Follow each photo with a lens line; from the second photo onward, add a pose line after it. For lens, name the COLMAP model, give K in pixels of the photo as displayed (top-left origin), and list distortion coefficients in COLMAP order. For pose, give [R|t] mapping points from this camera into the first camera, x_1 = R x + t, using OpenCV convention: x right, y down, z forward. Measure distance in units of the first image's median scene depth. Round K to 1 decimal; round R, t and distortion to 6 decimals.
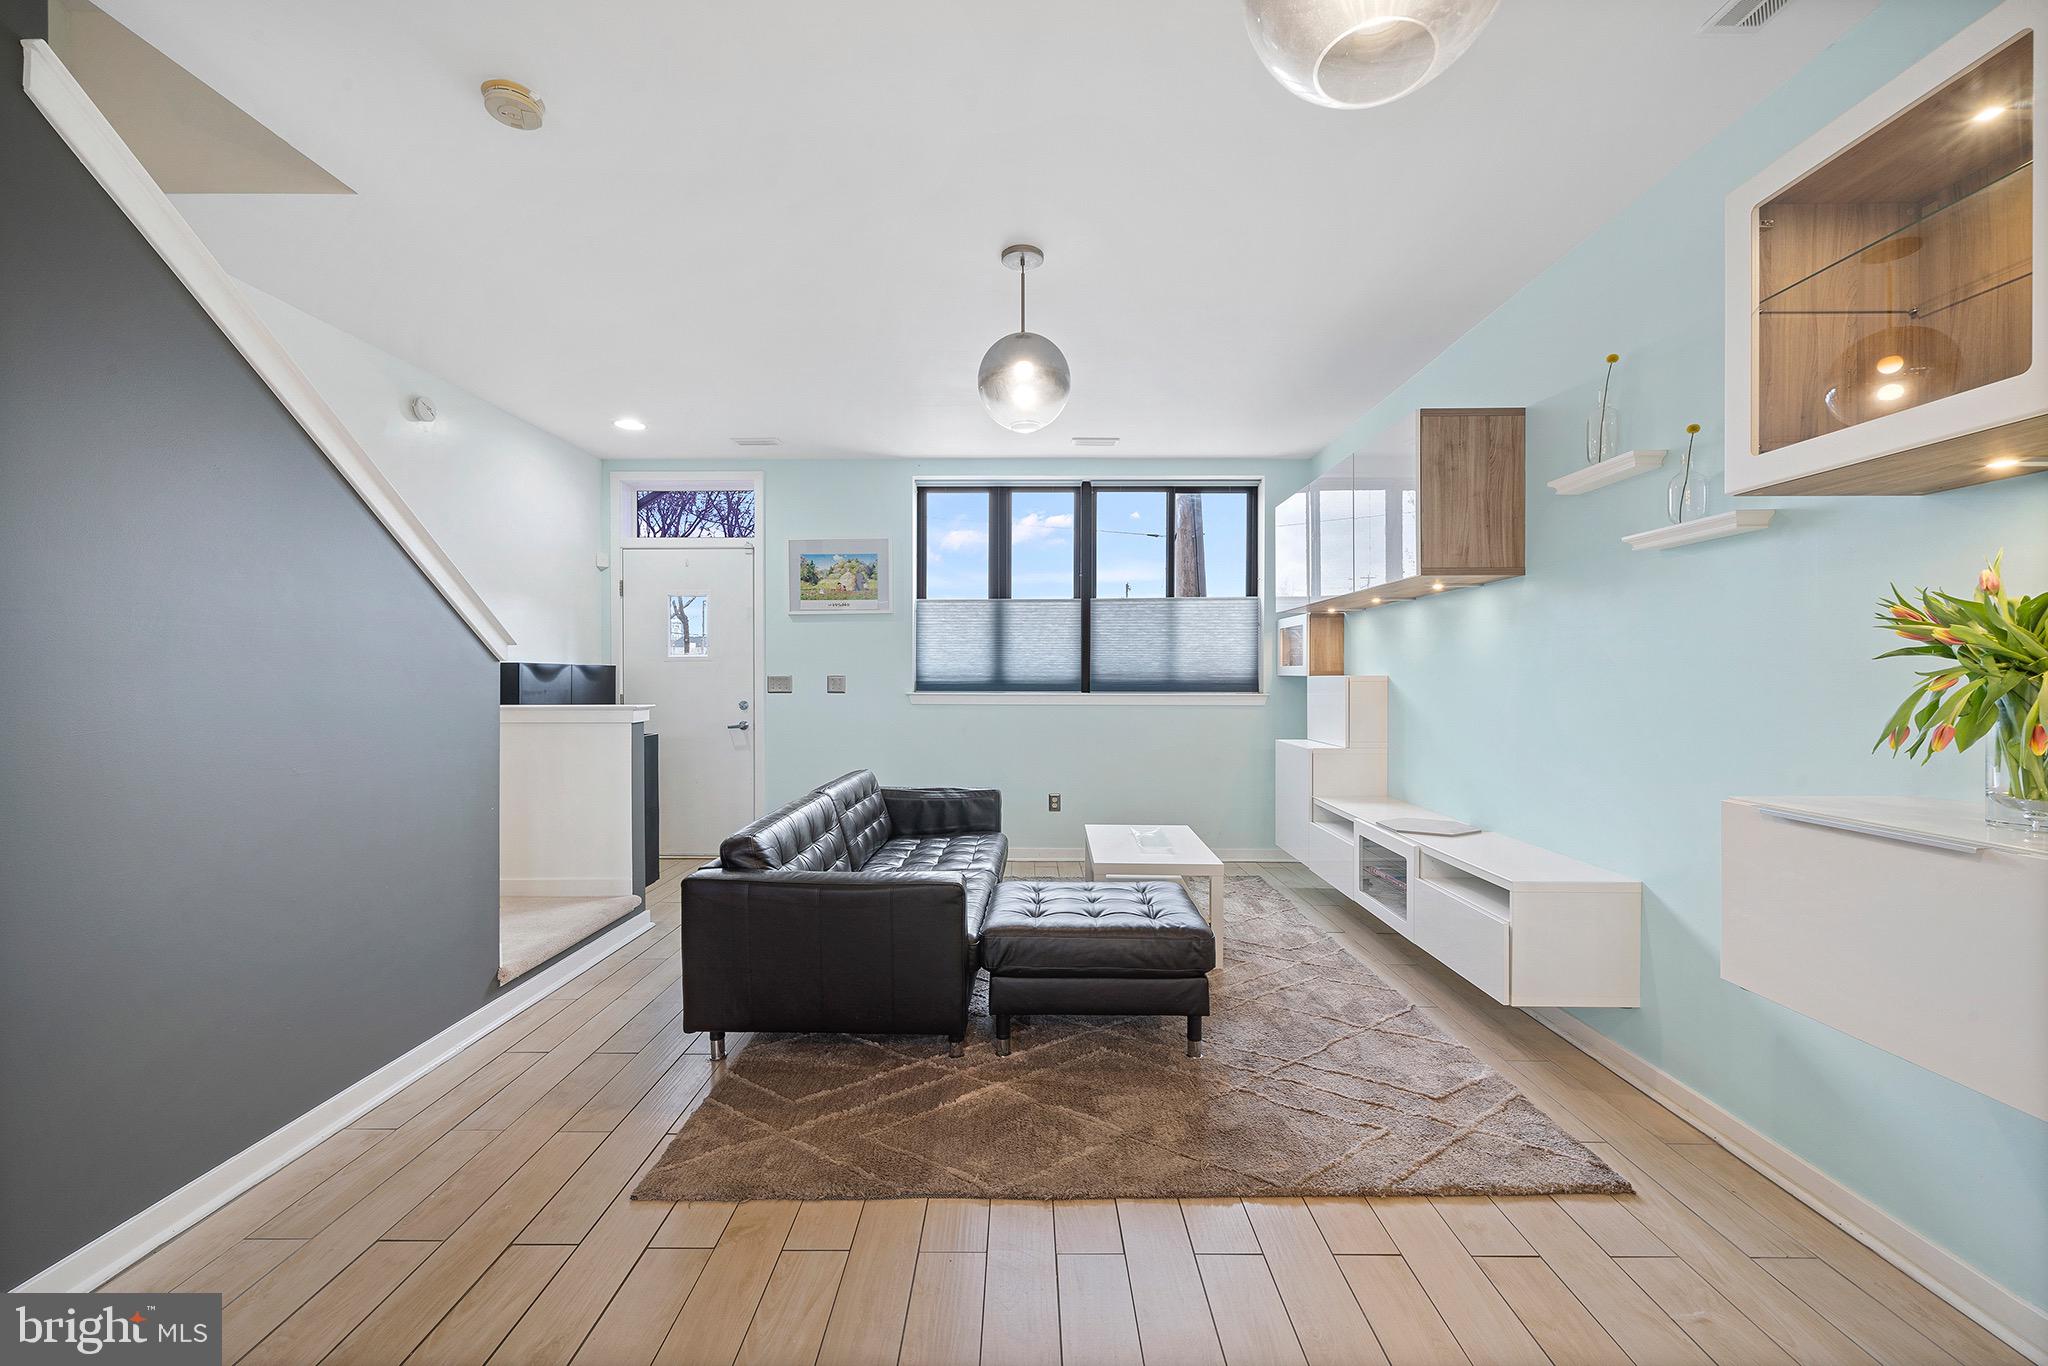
lens RADIAL K [[815.9, 0, 1013.4], [0, 815.9, 680.2], [0, 0, 1]] dist [-0.002093, -0.001219]
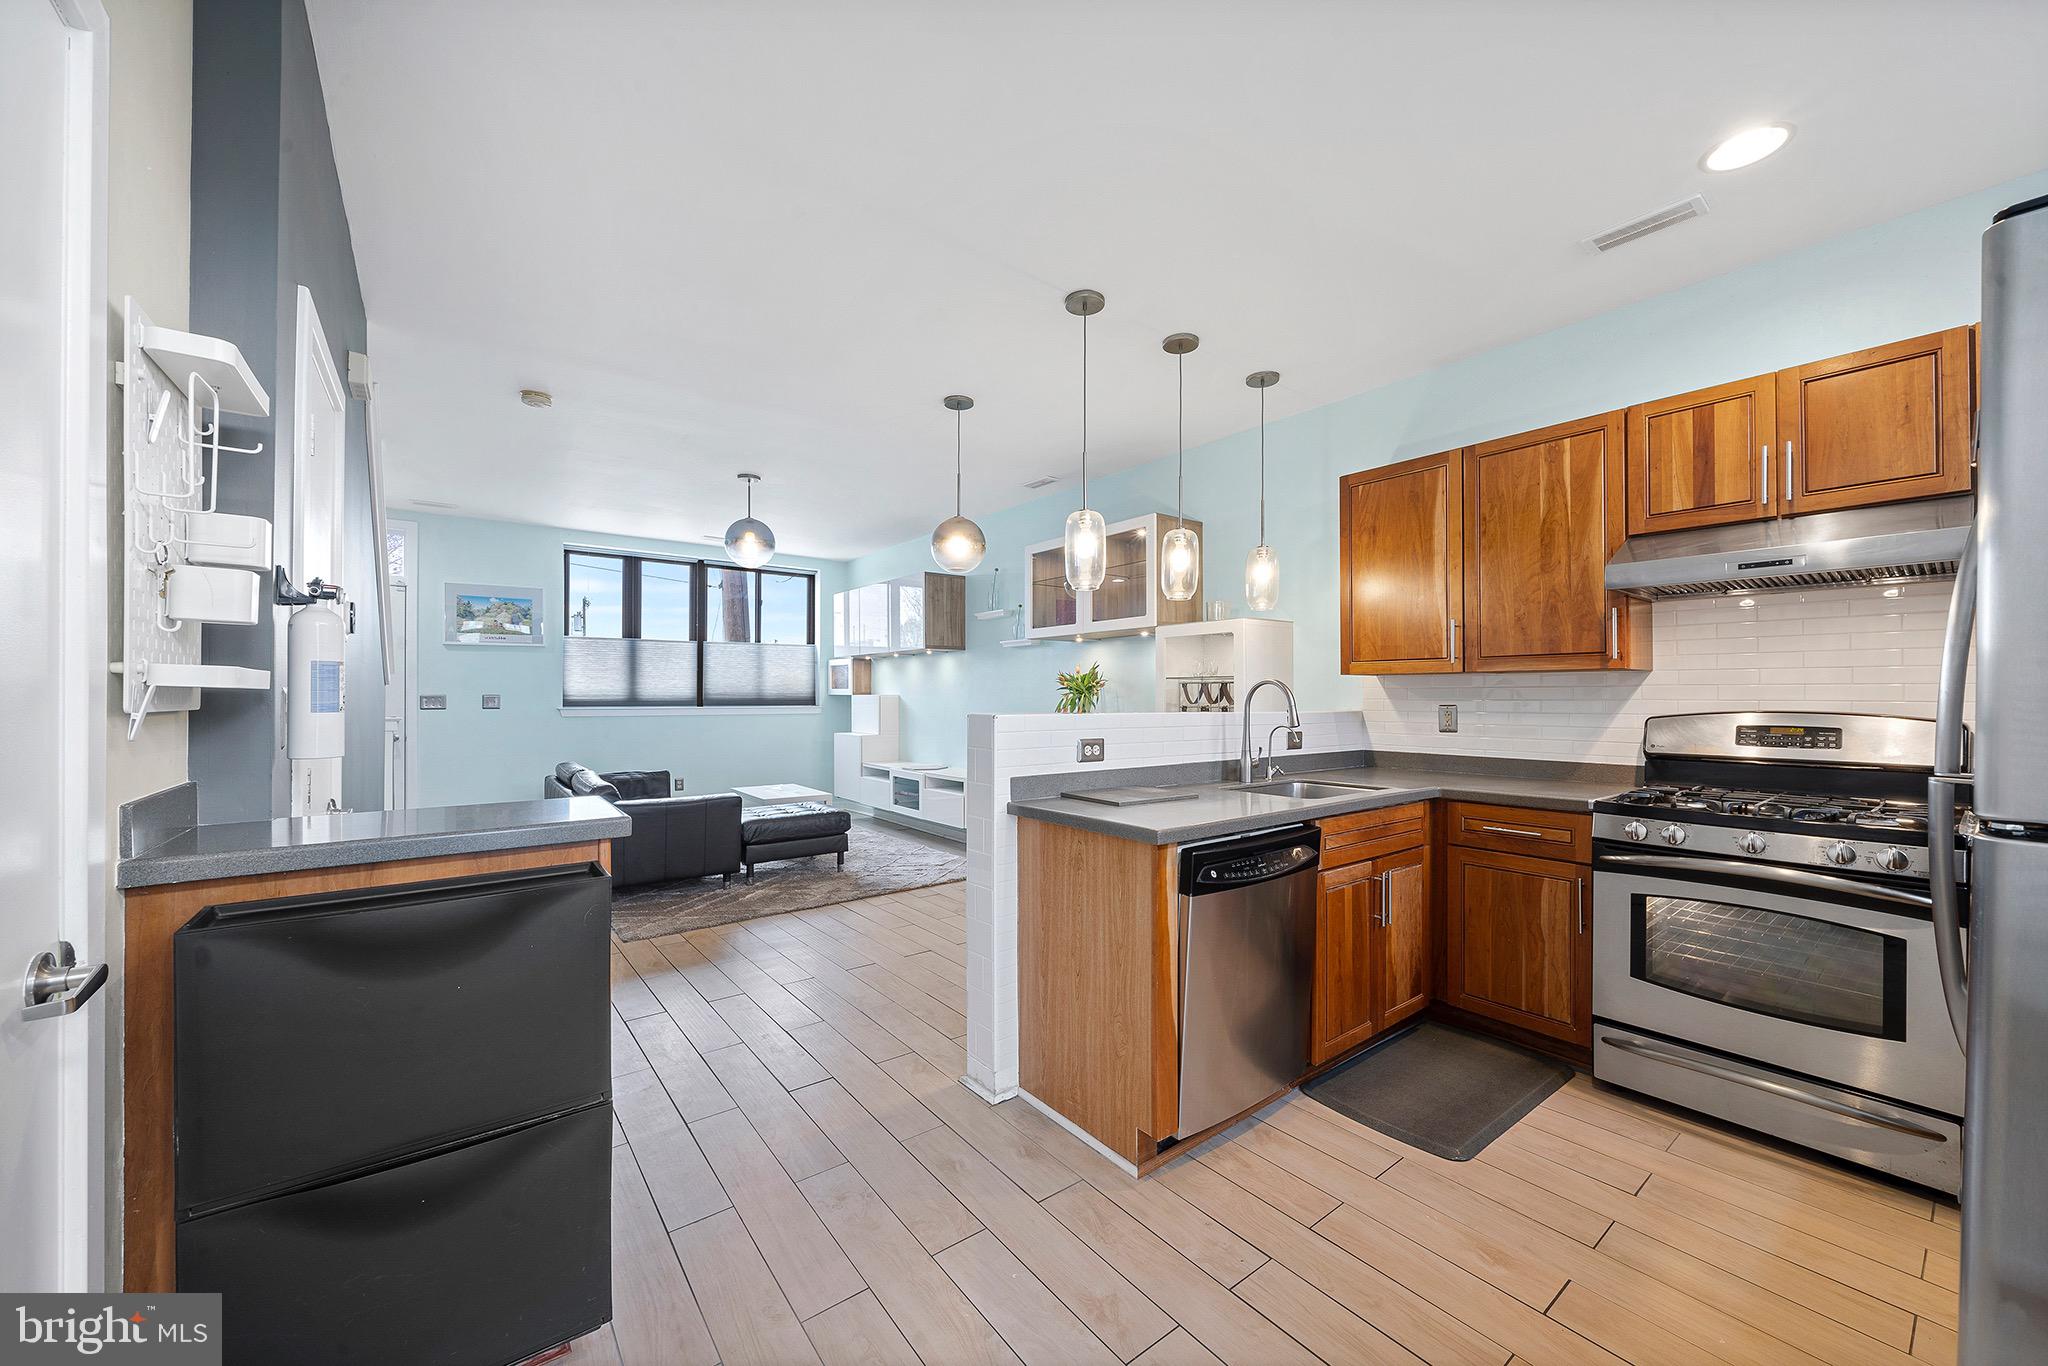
lens RADIAL K [[763.4, 0, 1030.1], [0, 763.4, 690.3], [0, 0, 1]] dist [-0.002089, -0.000498]
pose [[0.777452, 0.003521, 0.628933, -0.354311], [0.003751, 0.999941, -0.010234, 0.002886], [-0.628931, 0.010315, 0.777392, -0.476395]]
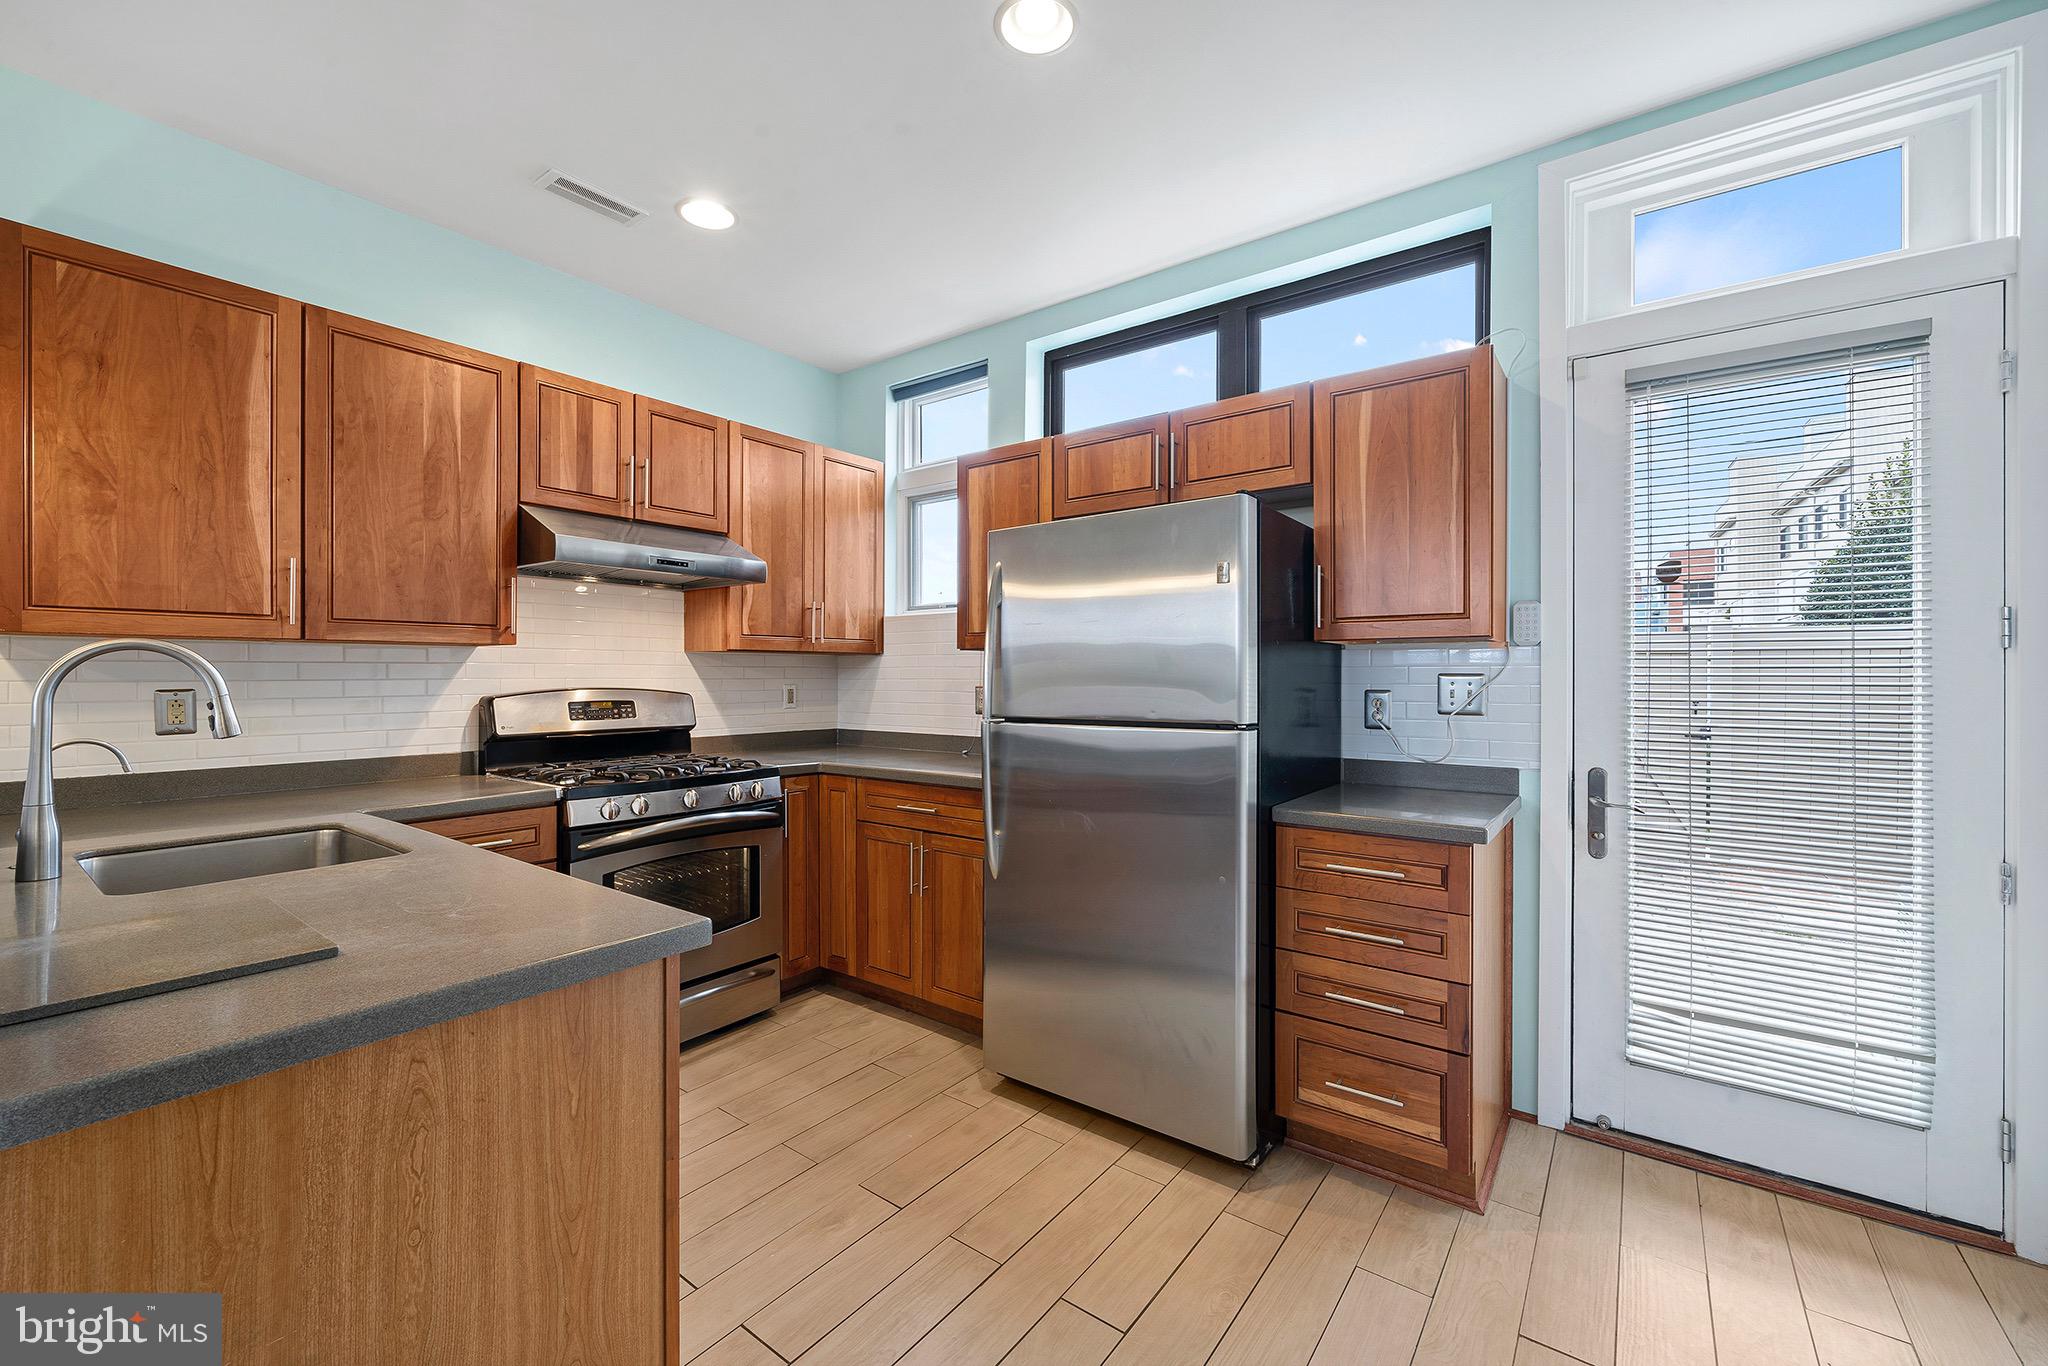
lens RADIAL K [[815.9, 0, 1022.7], [0, 815.9, 675.2], [0, 0, 1]] dist [-0.002093, -0.001219]
pose [[-0.806978, -0.002831, 0.590574, -0.267085], [0.001001, 0.999981, 0.006160, 0.000543], [-0.590580, 0.005562, -0.806960, -0.085676]]
